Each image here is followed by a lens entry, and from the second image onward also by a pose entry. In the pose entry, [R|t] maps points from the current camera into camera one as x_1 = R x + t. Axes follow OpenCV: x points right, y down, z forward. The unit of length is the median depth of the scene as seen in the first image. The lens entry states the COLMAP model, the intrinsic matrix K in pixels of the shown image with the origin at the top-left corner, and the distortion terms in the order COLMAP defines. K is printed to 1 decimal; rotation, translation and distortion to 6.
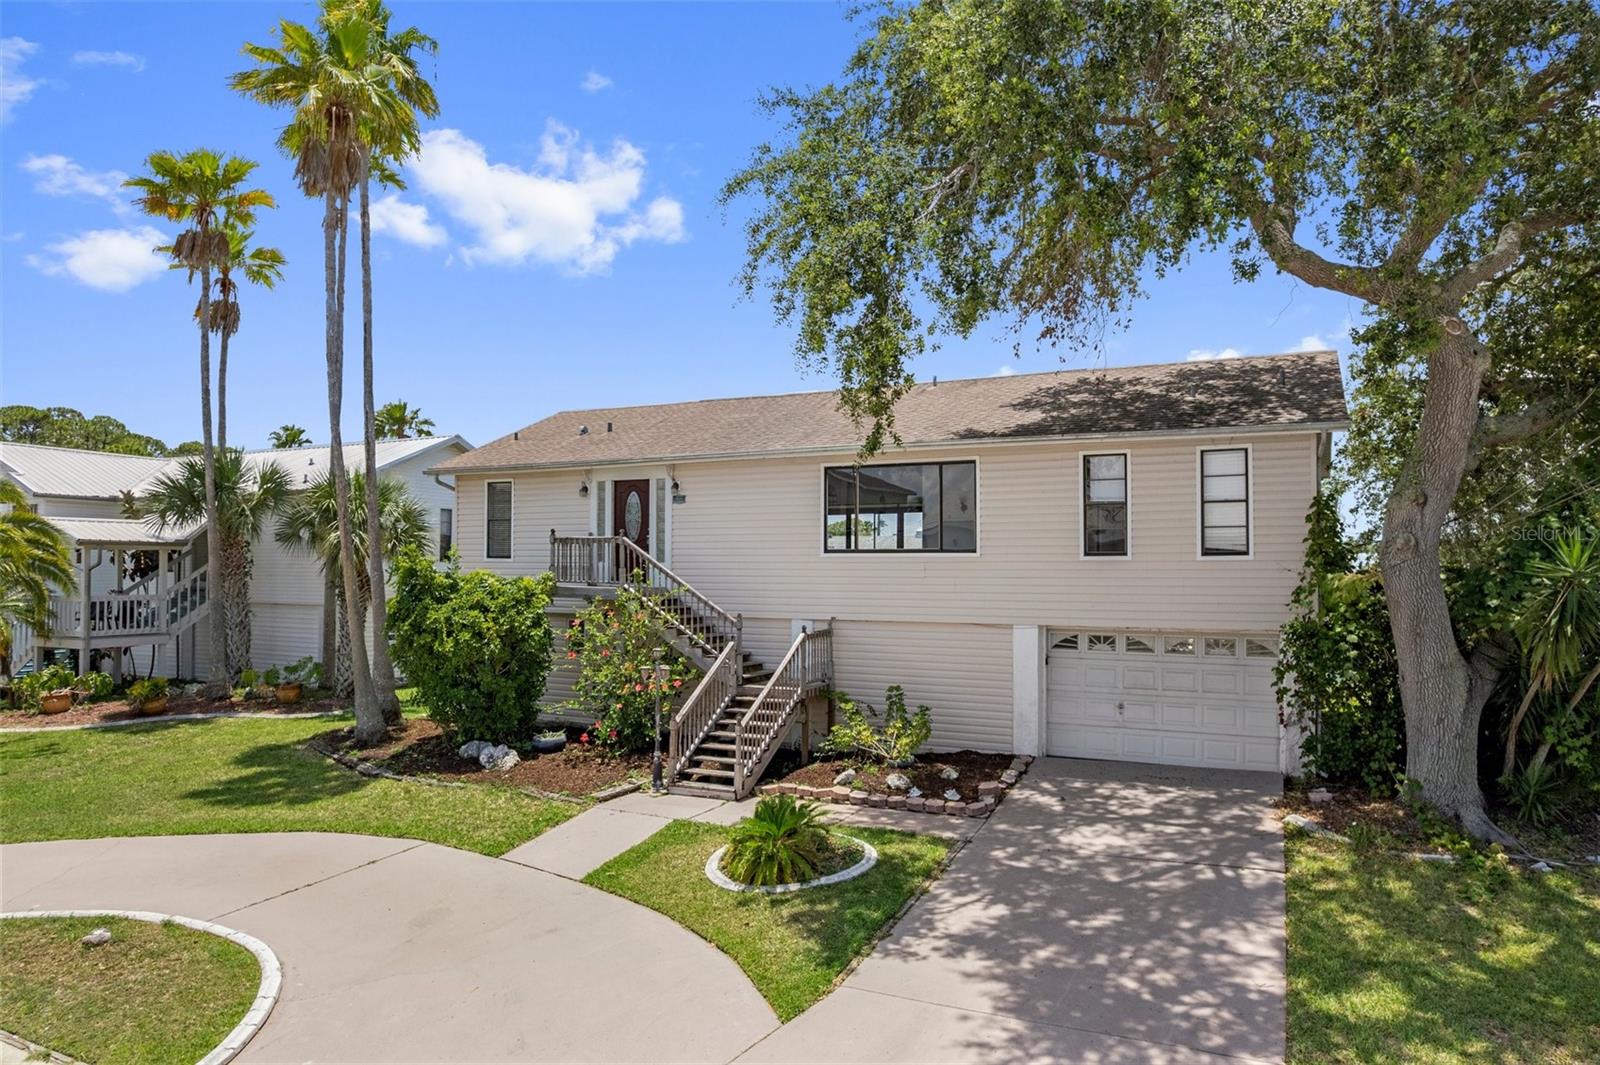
lens RADIAL K [[1027.6, 0, 803.2], [0, 1027.6, 541.0], [0, 0, 1]] dist [-0.076906, 0.073270]
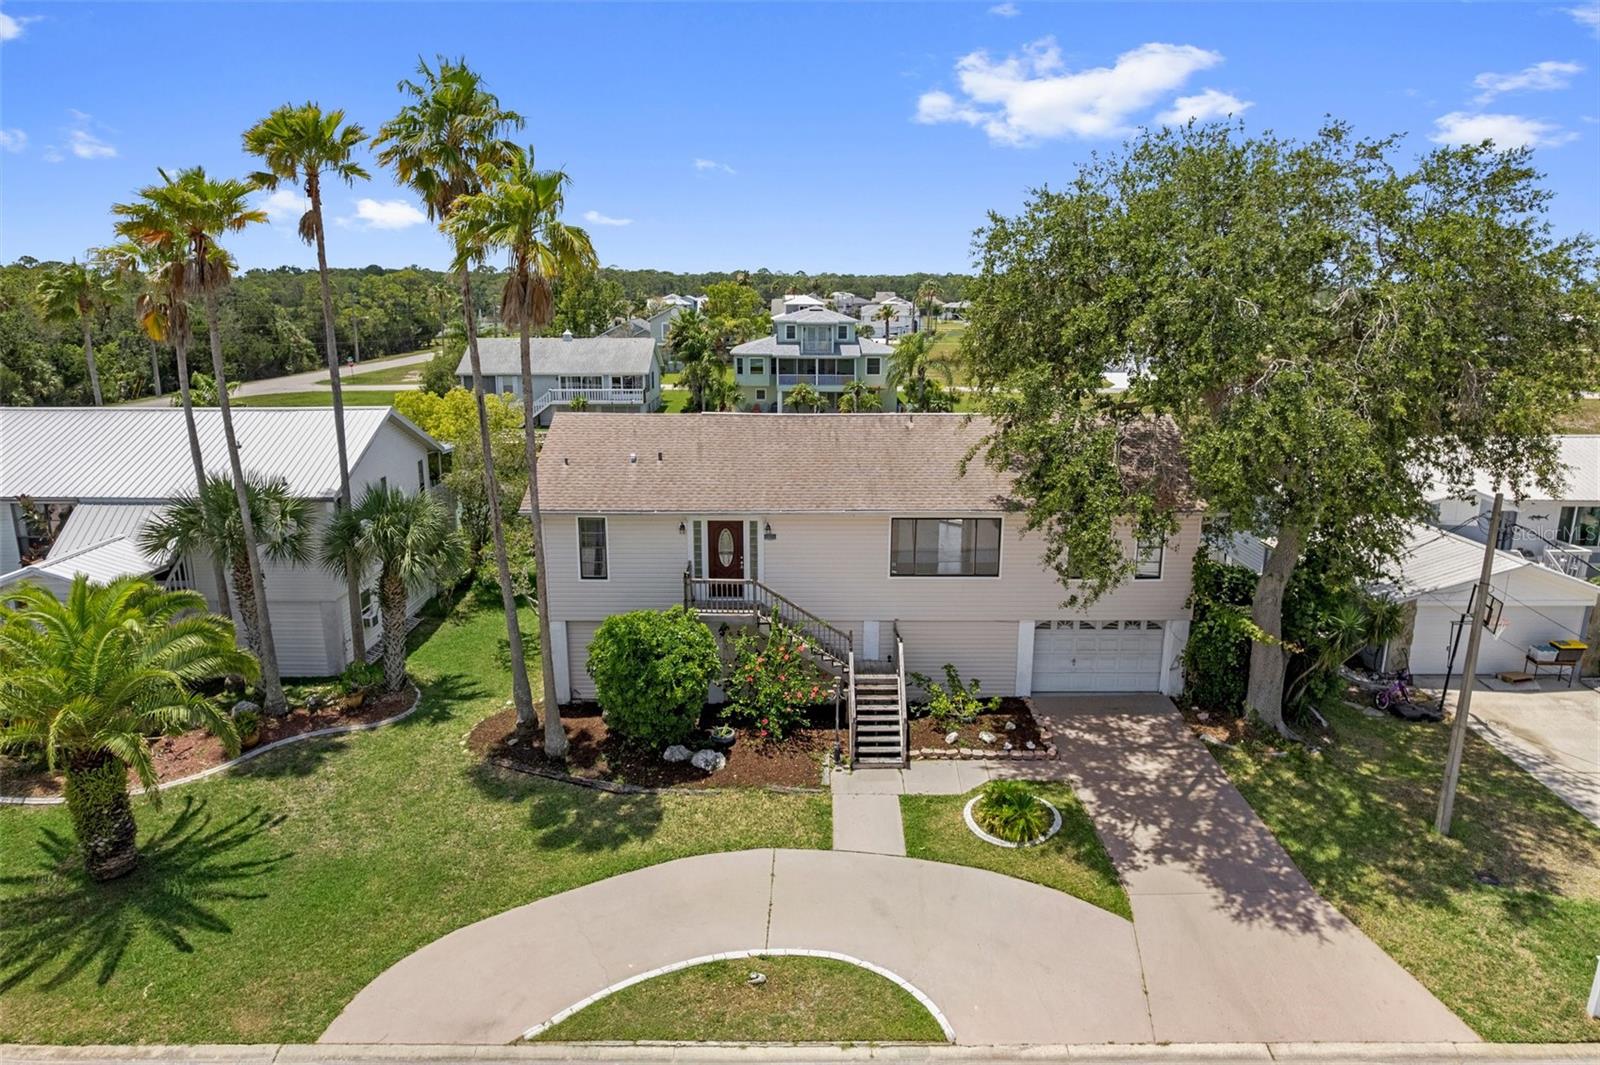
lens RADIAL K [[1027.6, 0, 803.2], [0, 1027.6, 541.0], [0, 0, 1]] dist [-0.076906, 0.073270]
pose [[0.892241, -0.105813, 0.438988, -0.798615], [-0.014300, 0.965049, 0.261681, -0.459430], [-0.451334, -0.239760, 0.859542, -0.186718]]
